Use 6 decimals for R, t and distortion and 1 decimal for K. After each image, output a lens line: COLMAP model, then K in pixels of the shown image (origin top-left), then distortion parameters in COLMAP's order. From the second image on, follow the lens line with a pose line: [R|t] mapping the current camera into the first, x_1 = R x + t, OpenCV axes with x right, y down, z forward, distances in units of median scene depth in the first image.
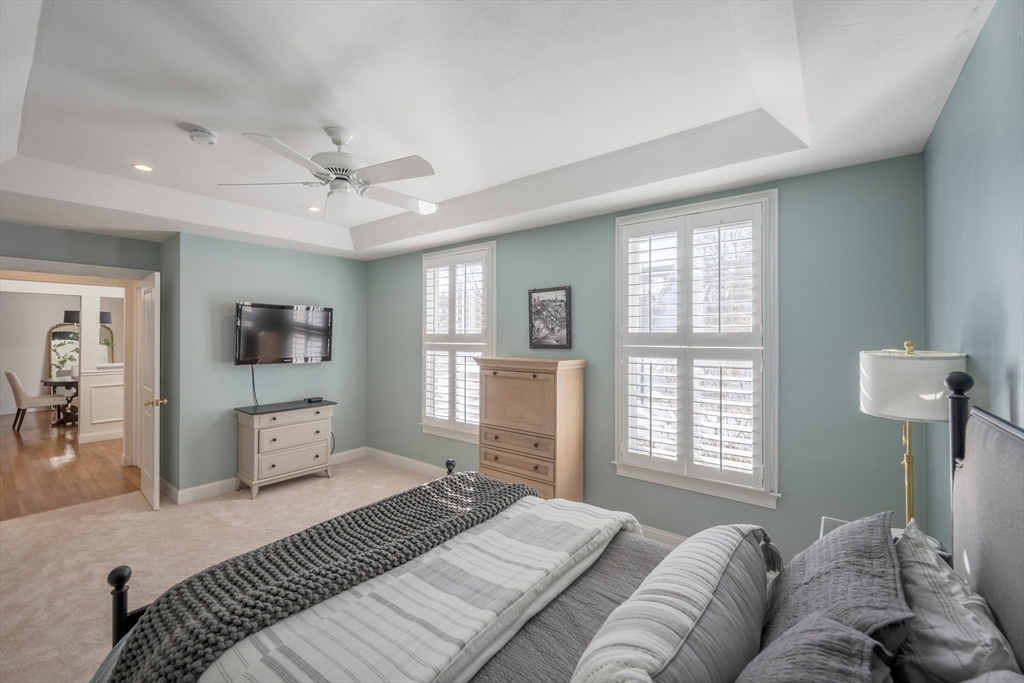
lens RADIAL K [[423.2, 0, 501.5], [0, 423.2, 339.8], [0, 0, 1]] dist [0.000929, 0.000210]
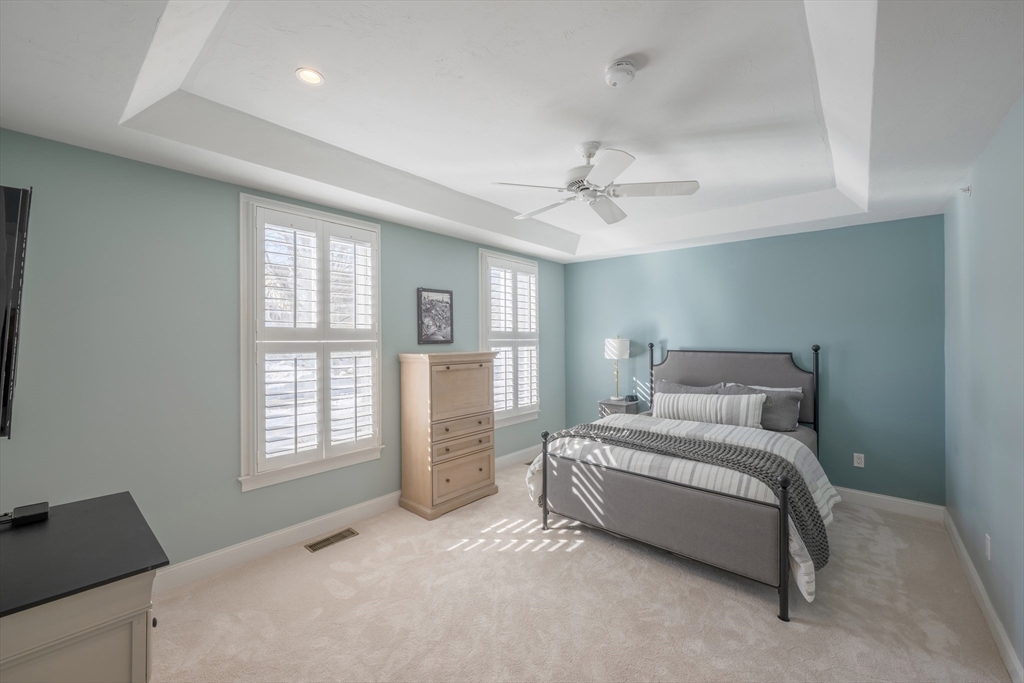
lens RADIAL K [[403.9, 0, 512.0], [0, 403.9, 341.5], [0, 0, 1]] dist [0.001351, 0.000172]
pose [[0.027925, -0.018596, 0.999437, -0.937021], [-0.001353, 0.999825, 0.018641, -0.005266], [-0.999609, -0.001873, 0.027895, 0.762418]]
